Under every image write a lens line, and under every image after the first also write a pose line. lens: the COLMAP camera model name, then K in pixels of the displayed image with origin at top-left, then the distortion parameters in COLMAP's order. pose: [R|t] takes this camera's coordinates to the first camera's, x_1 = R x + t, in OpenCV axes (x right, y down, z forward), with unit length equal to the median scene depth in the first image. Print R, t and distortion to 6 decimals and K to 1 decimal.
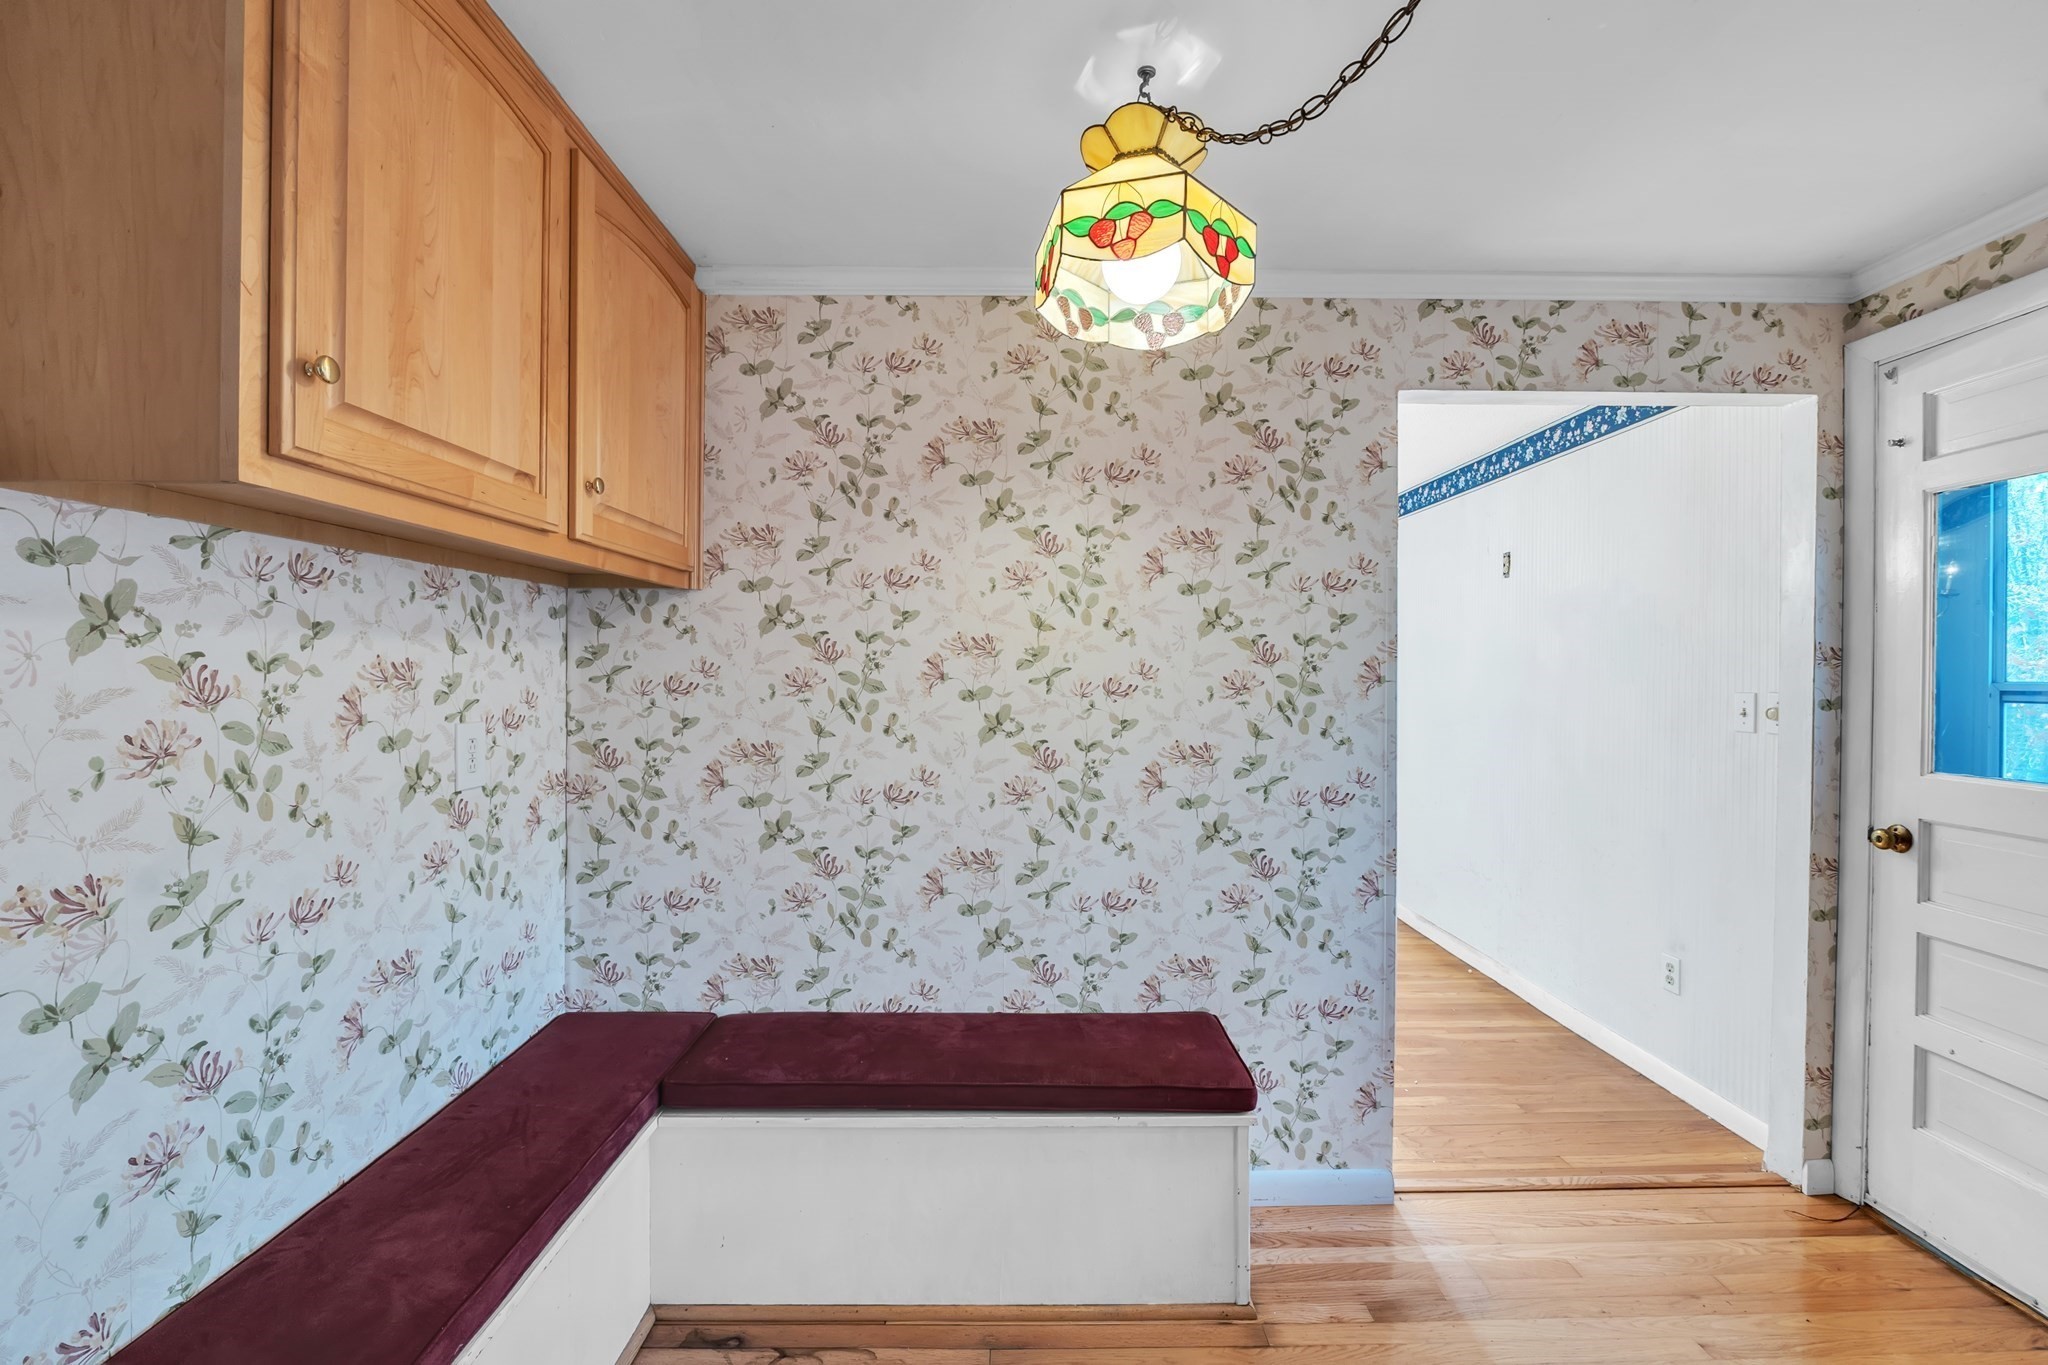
lens RADIAL K [[857.1, 0, 1030.5], [0, 857.1, 673.2], [0, 0, 1]] dist [-0.011236, 0.000296]
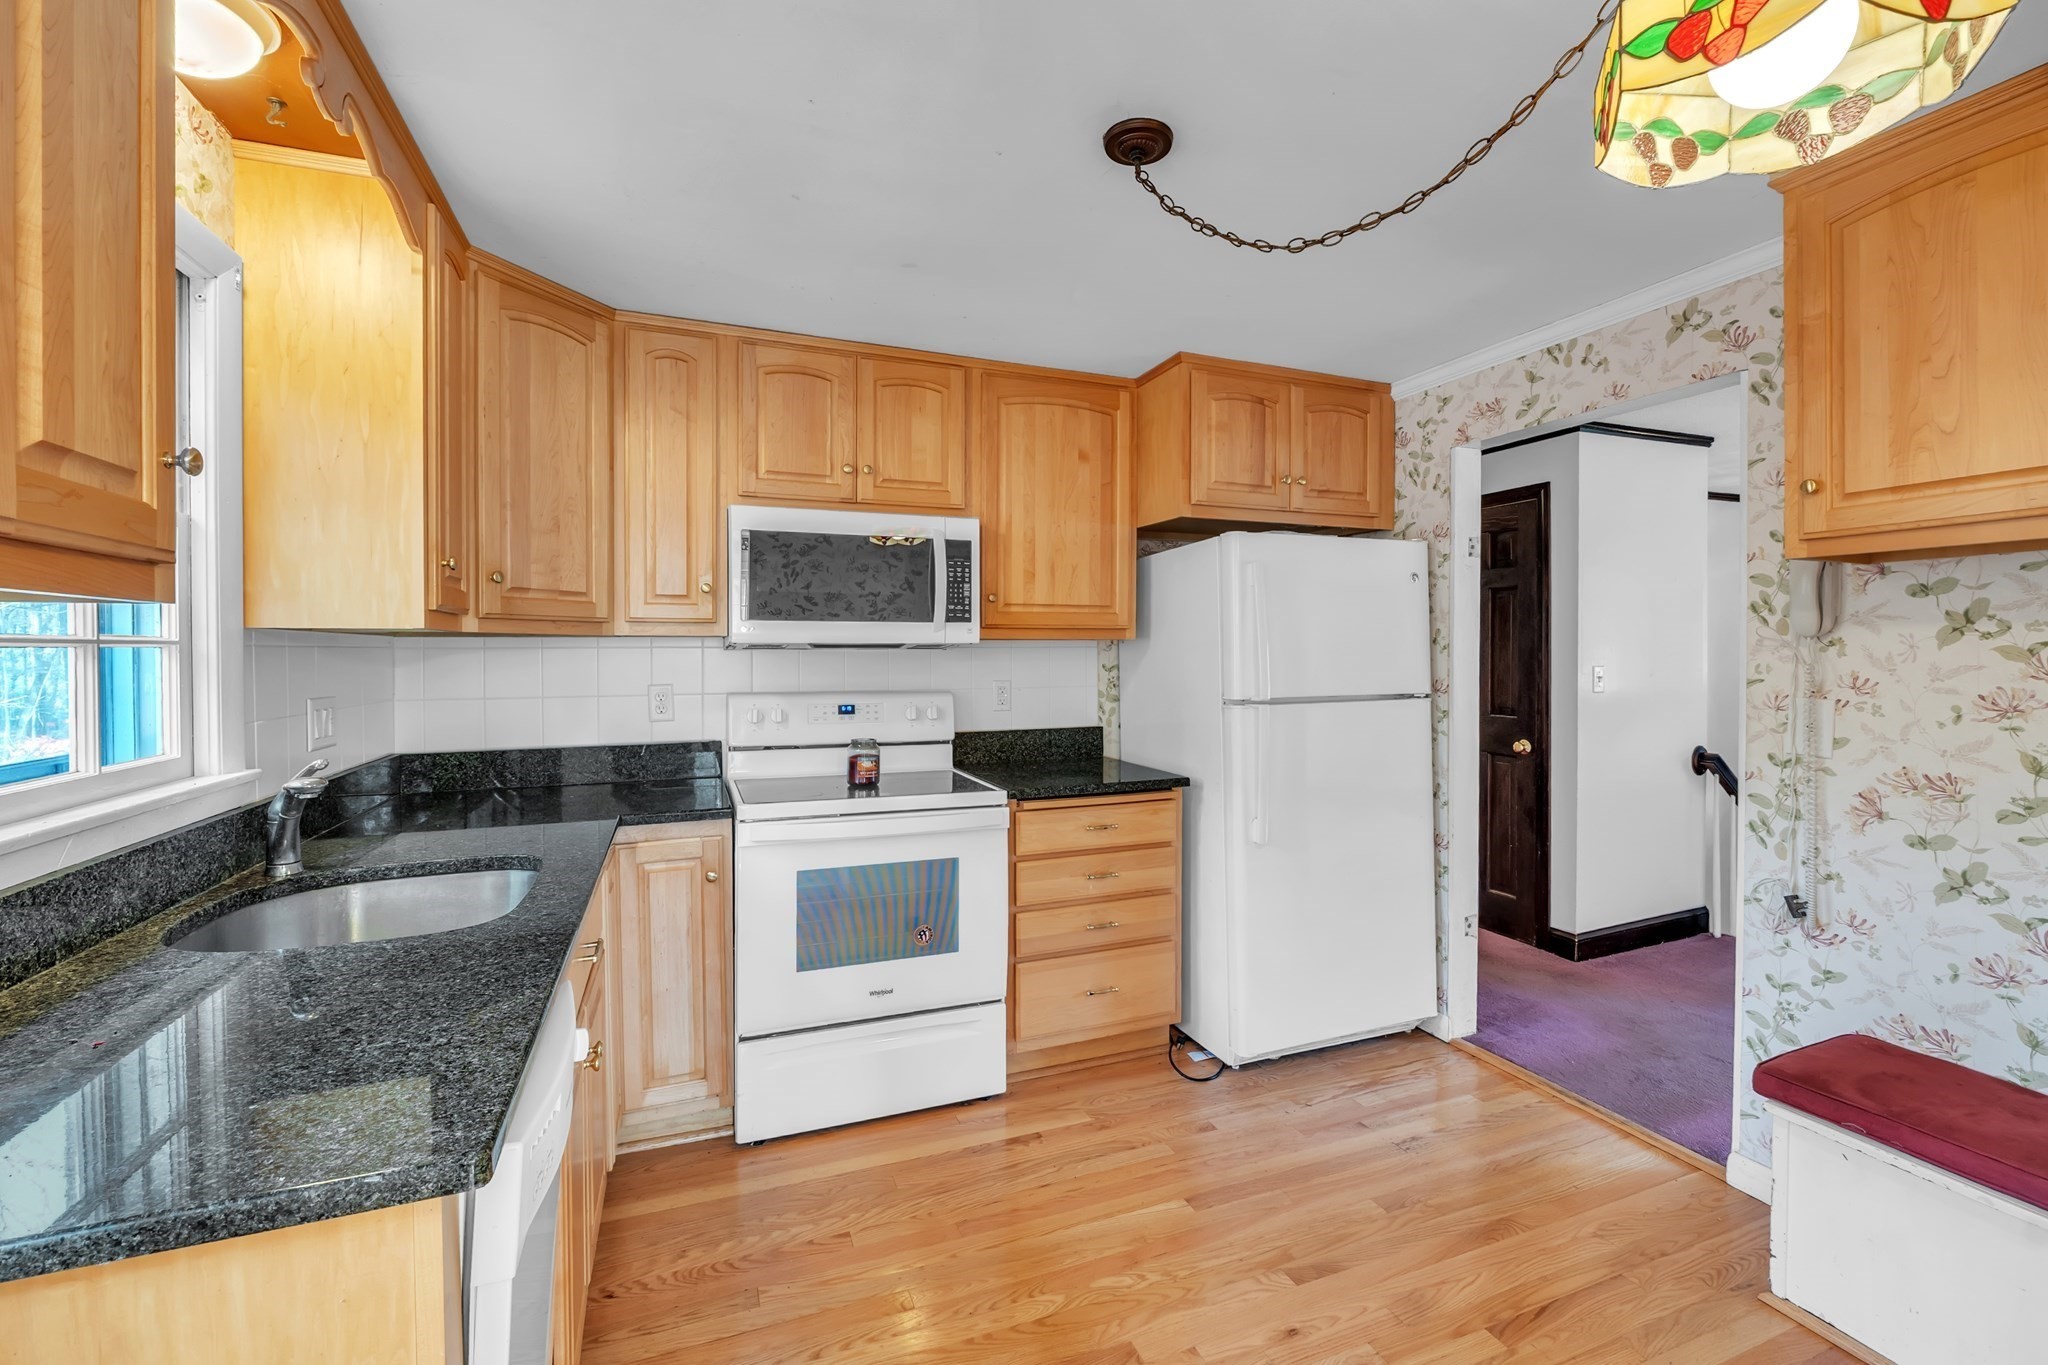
lens RADIAL K [[872.9, 0, 1034.1], [0, 872.9, 660.2], [0, 0, 1]] dist [-0.011804, -0.000083]
pose [[-0.931938, 0.000249, -0.362617, 0.604990], [-0.005121, 0.999891, 0.013846, -0.002965], [0.362581, 0.014761, -0.931835, 0.937990]]
